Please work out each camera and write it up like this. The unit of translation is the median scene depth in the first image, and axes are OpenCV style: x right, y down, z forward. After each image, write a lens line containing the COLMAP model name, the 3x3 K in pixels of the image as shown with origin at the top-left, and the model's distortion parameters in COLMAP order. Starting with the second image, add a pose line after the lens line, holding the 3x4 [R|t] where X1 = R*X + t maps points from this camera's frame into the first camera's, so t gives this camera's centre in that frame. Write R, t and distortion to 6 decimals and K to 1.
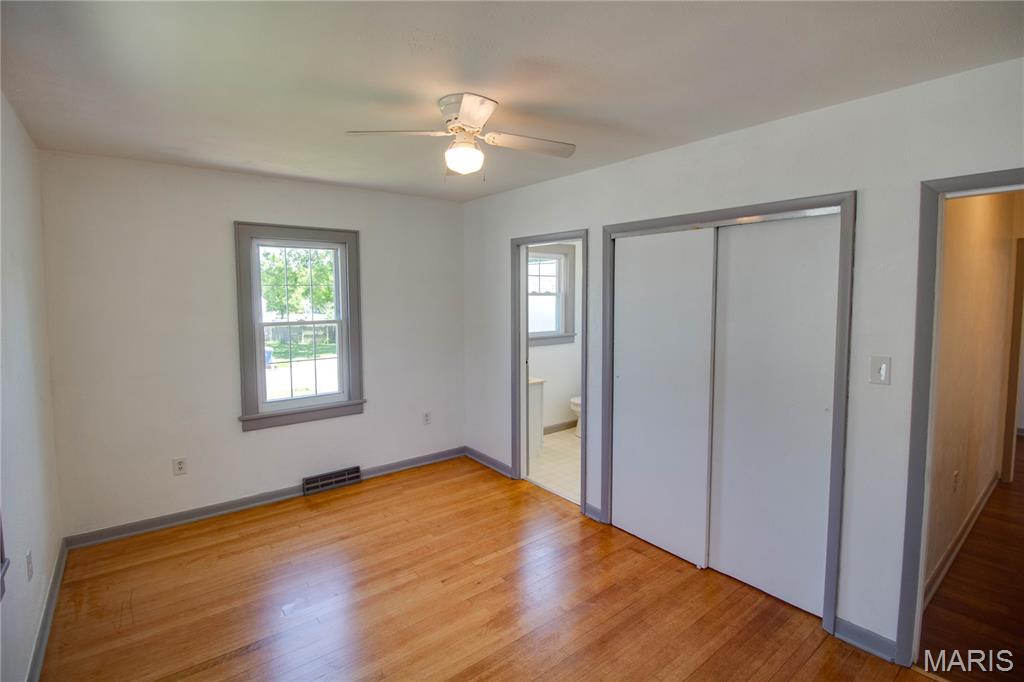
lens RADIAL K [[476.1, 0, 509.2], [0, 476.1, 337.3], [0, 0, 1]] dist [-0.004255, -0.009658]
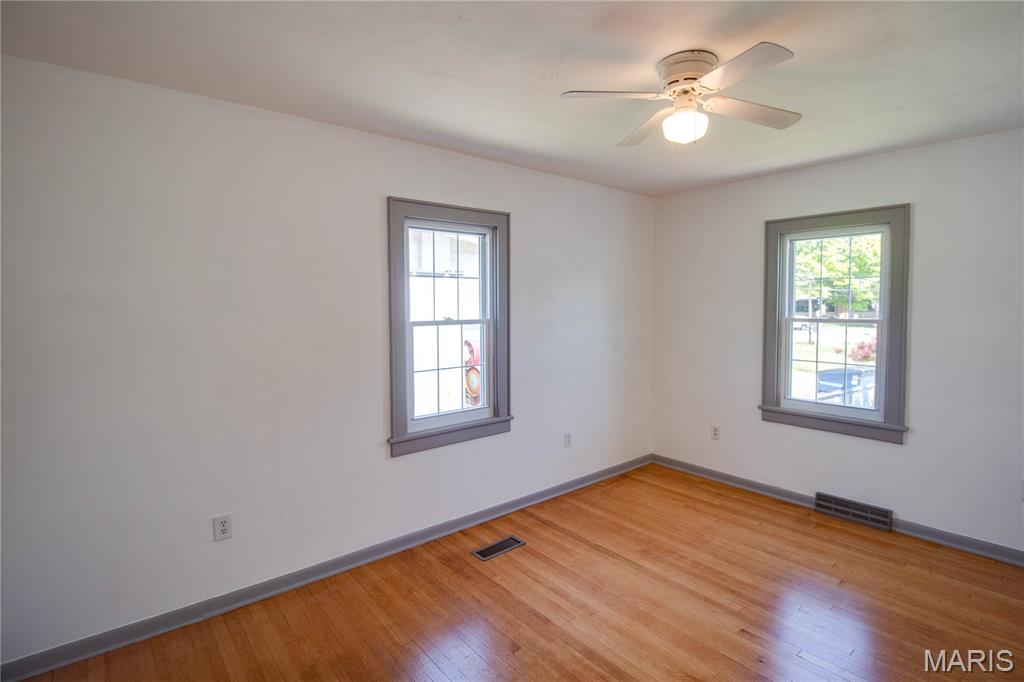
lens RADIAL K [[476.1, 0, 513.2], [0, 476.1, 340.2], [0, 0, 1]] dist [-0.004255, -0.009658]
pose [[0.044991, 0.080052, -0.995775, 0.452625], [-0.081113, 0.993786, 0.076227, -0.014079], [0.995689, 0.077341, 0.051205, 0.379317]]
